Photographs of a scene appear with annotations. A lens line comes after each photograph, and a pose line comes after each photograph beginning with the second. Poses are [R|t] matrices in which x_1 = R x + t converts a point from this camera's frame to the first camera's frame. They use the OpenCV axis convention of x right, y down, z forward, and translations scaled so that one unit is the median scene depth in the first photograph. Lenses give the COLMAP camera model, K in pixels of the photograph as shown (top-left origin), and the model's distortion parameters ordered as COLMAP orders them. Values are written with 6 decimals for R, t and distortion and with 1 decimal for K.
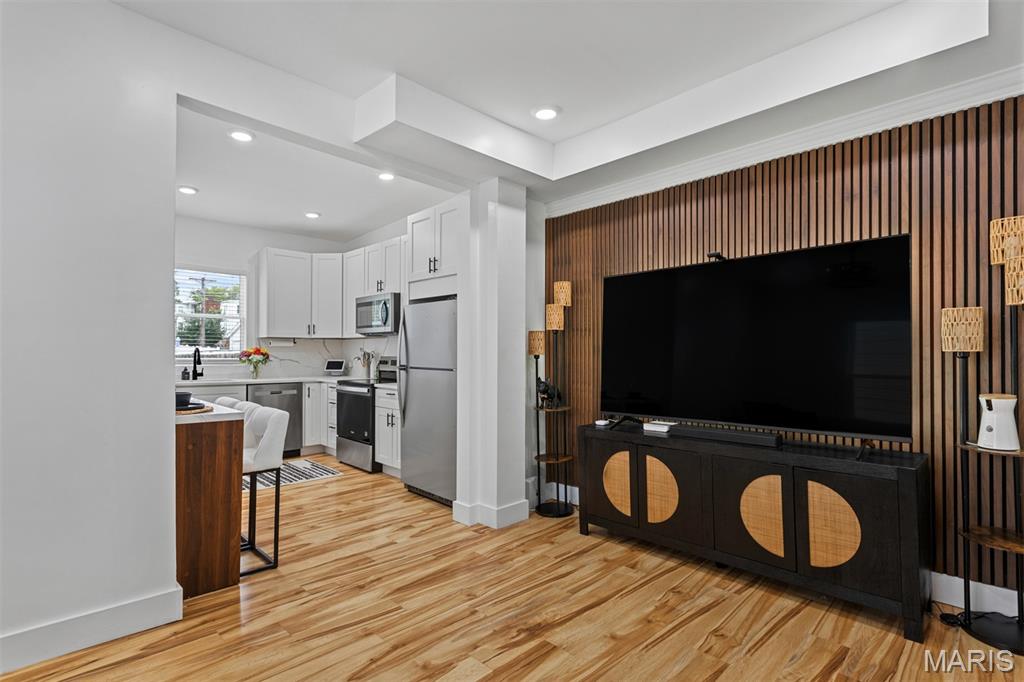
lens RADIAL K [[497.7, 0, 493.0], [0, 497.7, 349.6], [0, 0, 1]] dist [-0.000151, 0.000209]
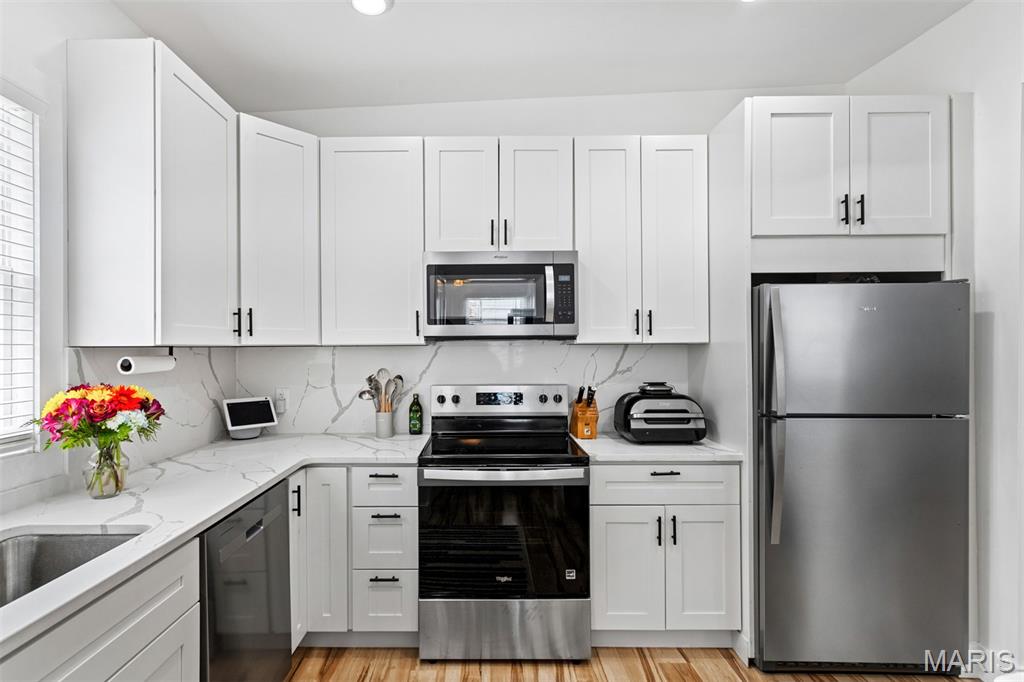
lens RADIAL K [[520.3, 0, 455.6], [0, 520.3, 346.4], [0, 0, 1]] dist [0.000803, 0.001496]
pose [[0.691799, -0.007215, 0.722054, -0.927965], [0.004951, 0.999974, 0.005248, -0.042223], [-0.722073, -0.000056, 0.691817, 1.096583]]
